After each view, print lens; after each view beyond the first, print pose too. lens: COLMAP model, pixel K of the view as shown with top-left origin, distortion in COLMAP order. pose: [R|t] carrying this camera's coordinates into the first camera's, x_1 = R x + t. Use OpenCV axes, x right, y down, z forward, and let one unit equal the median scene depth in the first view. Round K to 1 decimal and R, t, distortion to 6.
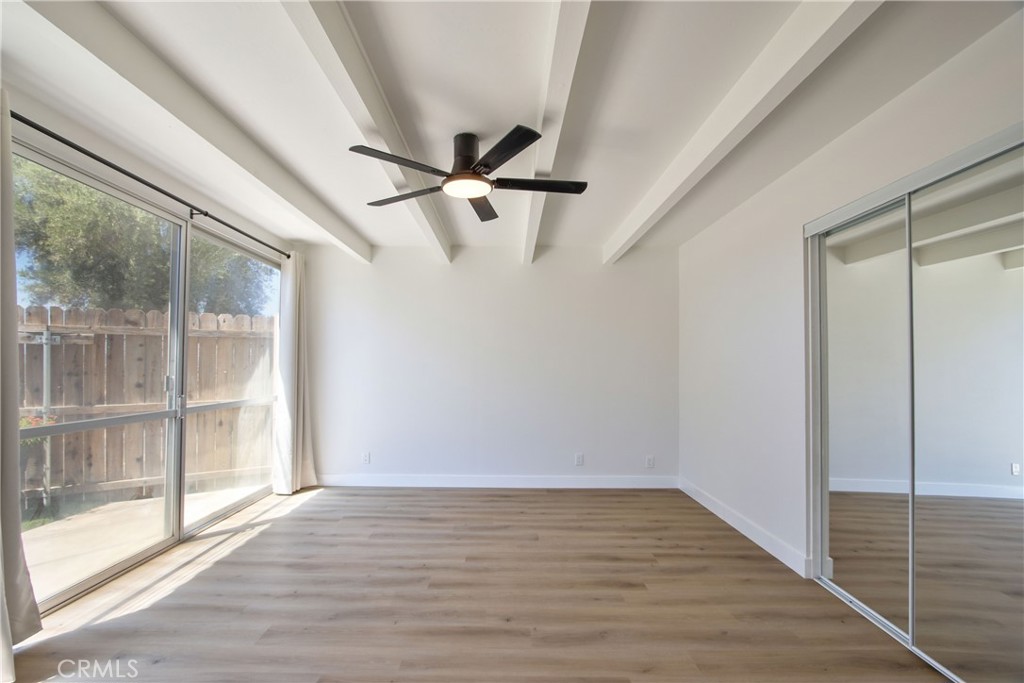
lens RADIAL K [[468.9, 0, 500.5], [0, 468.9, 360.4], [0, 0, 1]] dist [-0.016474, 0.000199]
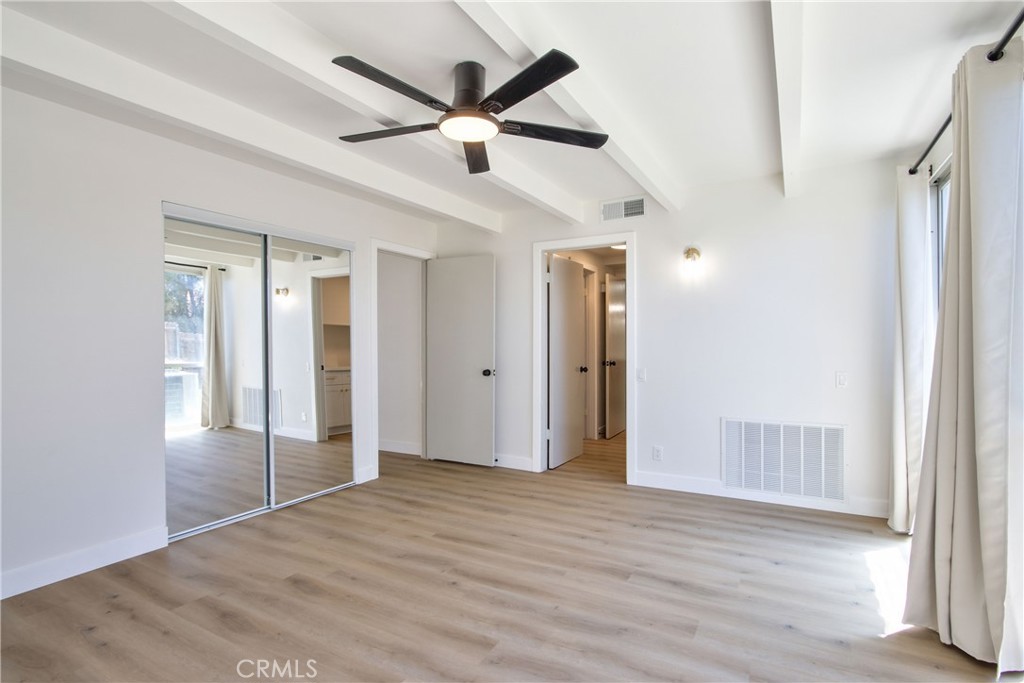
lens RADIAL K [[507.4, 0, 512.0], [0, 507.4, 341.5], [0, 0, 1]] dist [-0.002666, 0.000030]
pose [[-0.878369, -0.004755, 0.477959, -0.436708], [-0.007952, 0.999958, -0.004665, 0.021601], [-0.477917, -0.007898, -0.878370, 1.343575]]
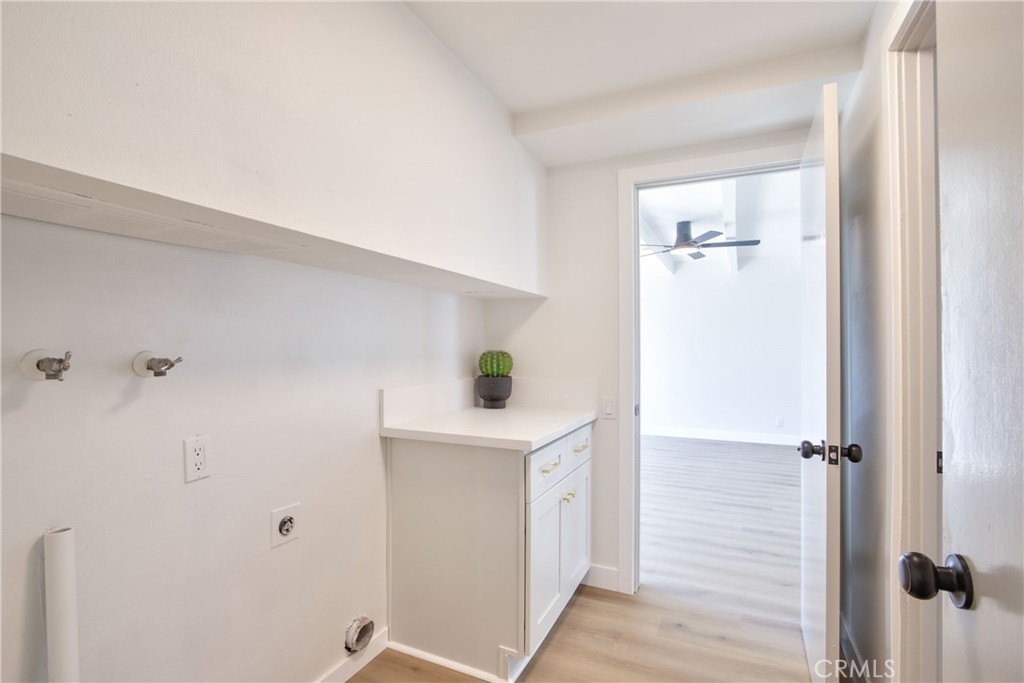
lens RADIAL K [[507.4, 0, 512.0], [0, 507.4, 341.5], [0, 0, 1]] dist [-0.002666, 0.000030]
pose [[0.918116, -0.006741, -0.396256, 0.069407], [0.008489, 0.999960, 0.002657, -0.026269], [0.396222, -0.005803, 0.918136, -0.821111]]
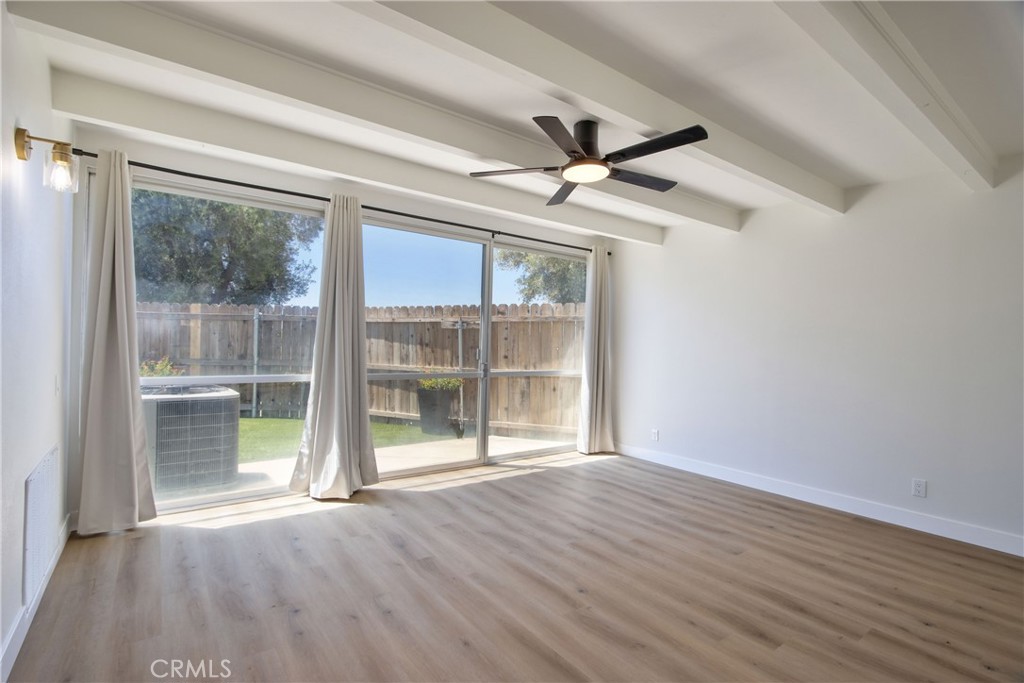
lens RADIAL K [[473.1, 0, 506.9], [0, 473.1, 340.4], [0, 0, 1]] dist [-0.015709, 0.000898]
pose [[0.595938, 0.002855, -0.803026, 0.518111], [-0.009683, 0.999947, -0.003631, 0.011468], [0.802972, 0.009940, 0.595933, 0.178376]]
